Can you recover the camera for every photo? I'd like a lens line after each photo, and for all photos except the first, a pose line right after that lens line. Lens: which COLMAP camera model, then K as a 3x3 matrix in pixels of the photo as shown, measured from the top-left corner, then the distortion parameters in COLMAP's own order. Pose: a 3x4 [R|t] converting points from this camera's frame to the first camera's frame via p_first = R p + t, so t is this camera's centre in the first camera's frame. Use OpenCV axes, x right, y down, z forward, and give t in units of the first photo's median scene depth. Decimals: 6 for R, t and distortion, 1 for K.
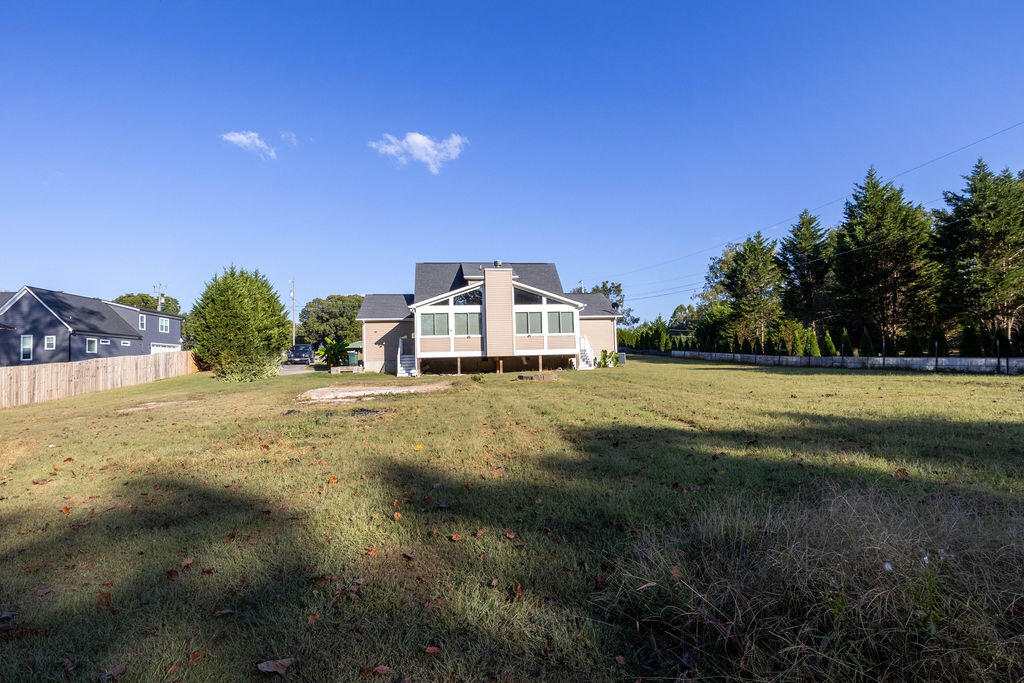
lens RADIAL K [[532.3, 0, 512.0], [0, 532.3, 341.5], [0, 0, 1]] dist [-0.012267, 0.000443]
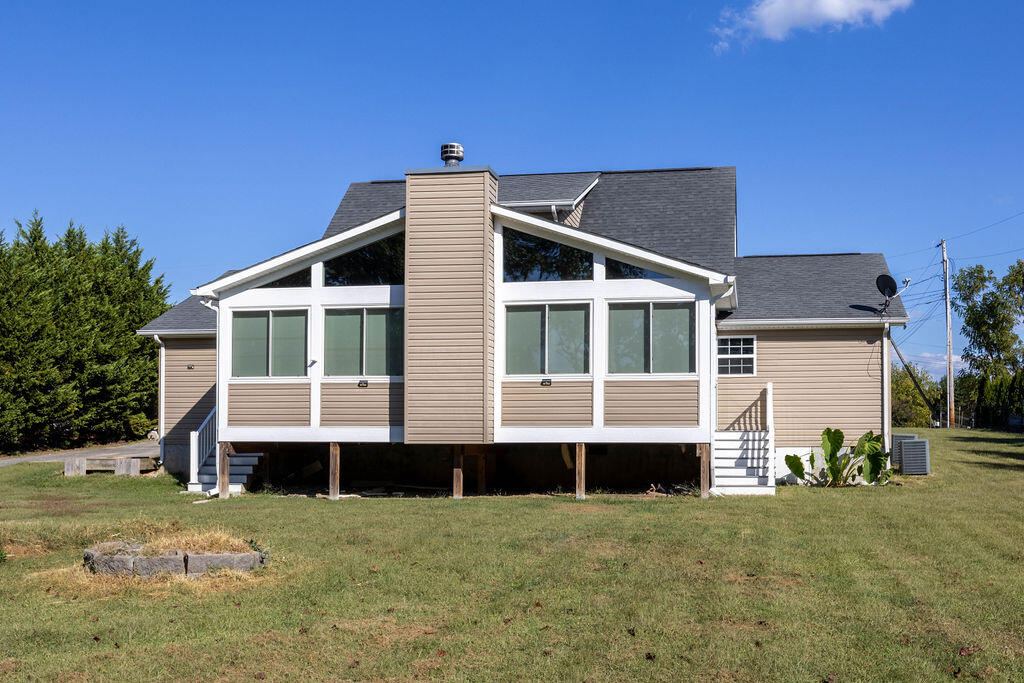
lens RADIAL K [[1104.0, 0, 512.0], [0, 1104.0, 341.5], [0, 0, 1]] dist [0.003137, 0.002819]
pose [[0.943065, -0.001387, -0.332607, 0.230356], [-0.013739, 0.998975, -0.043121, -0.005402], [0.332326, 0.045236, 0.942079, 0.382164]]
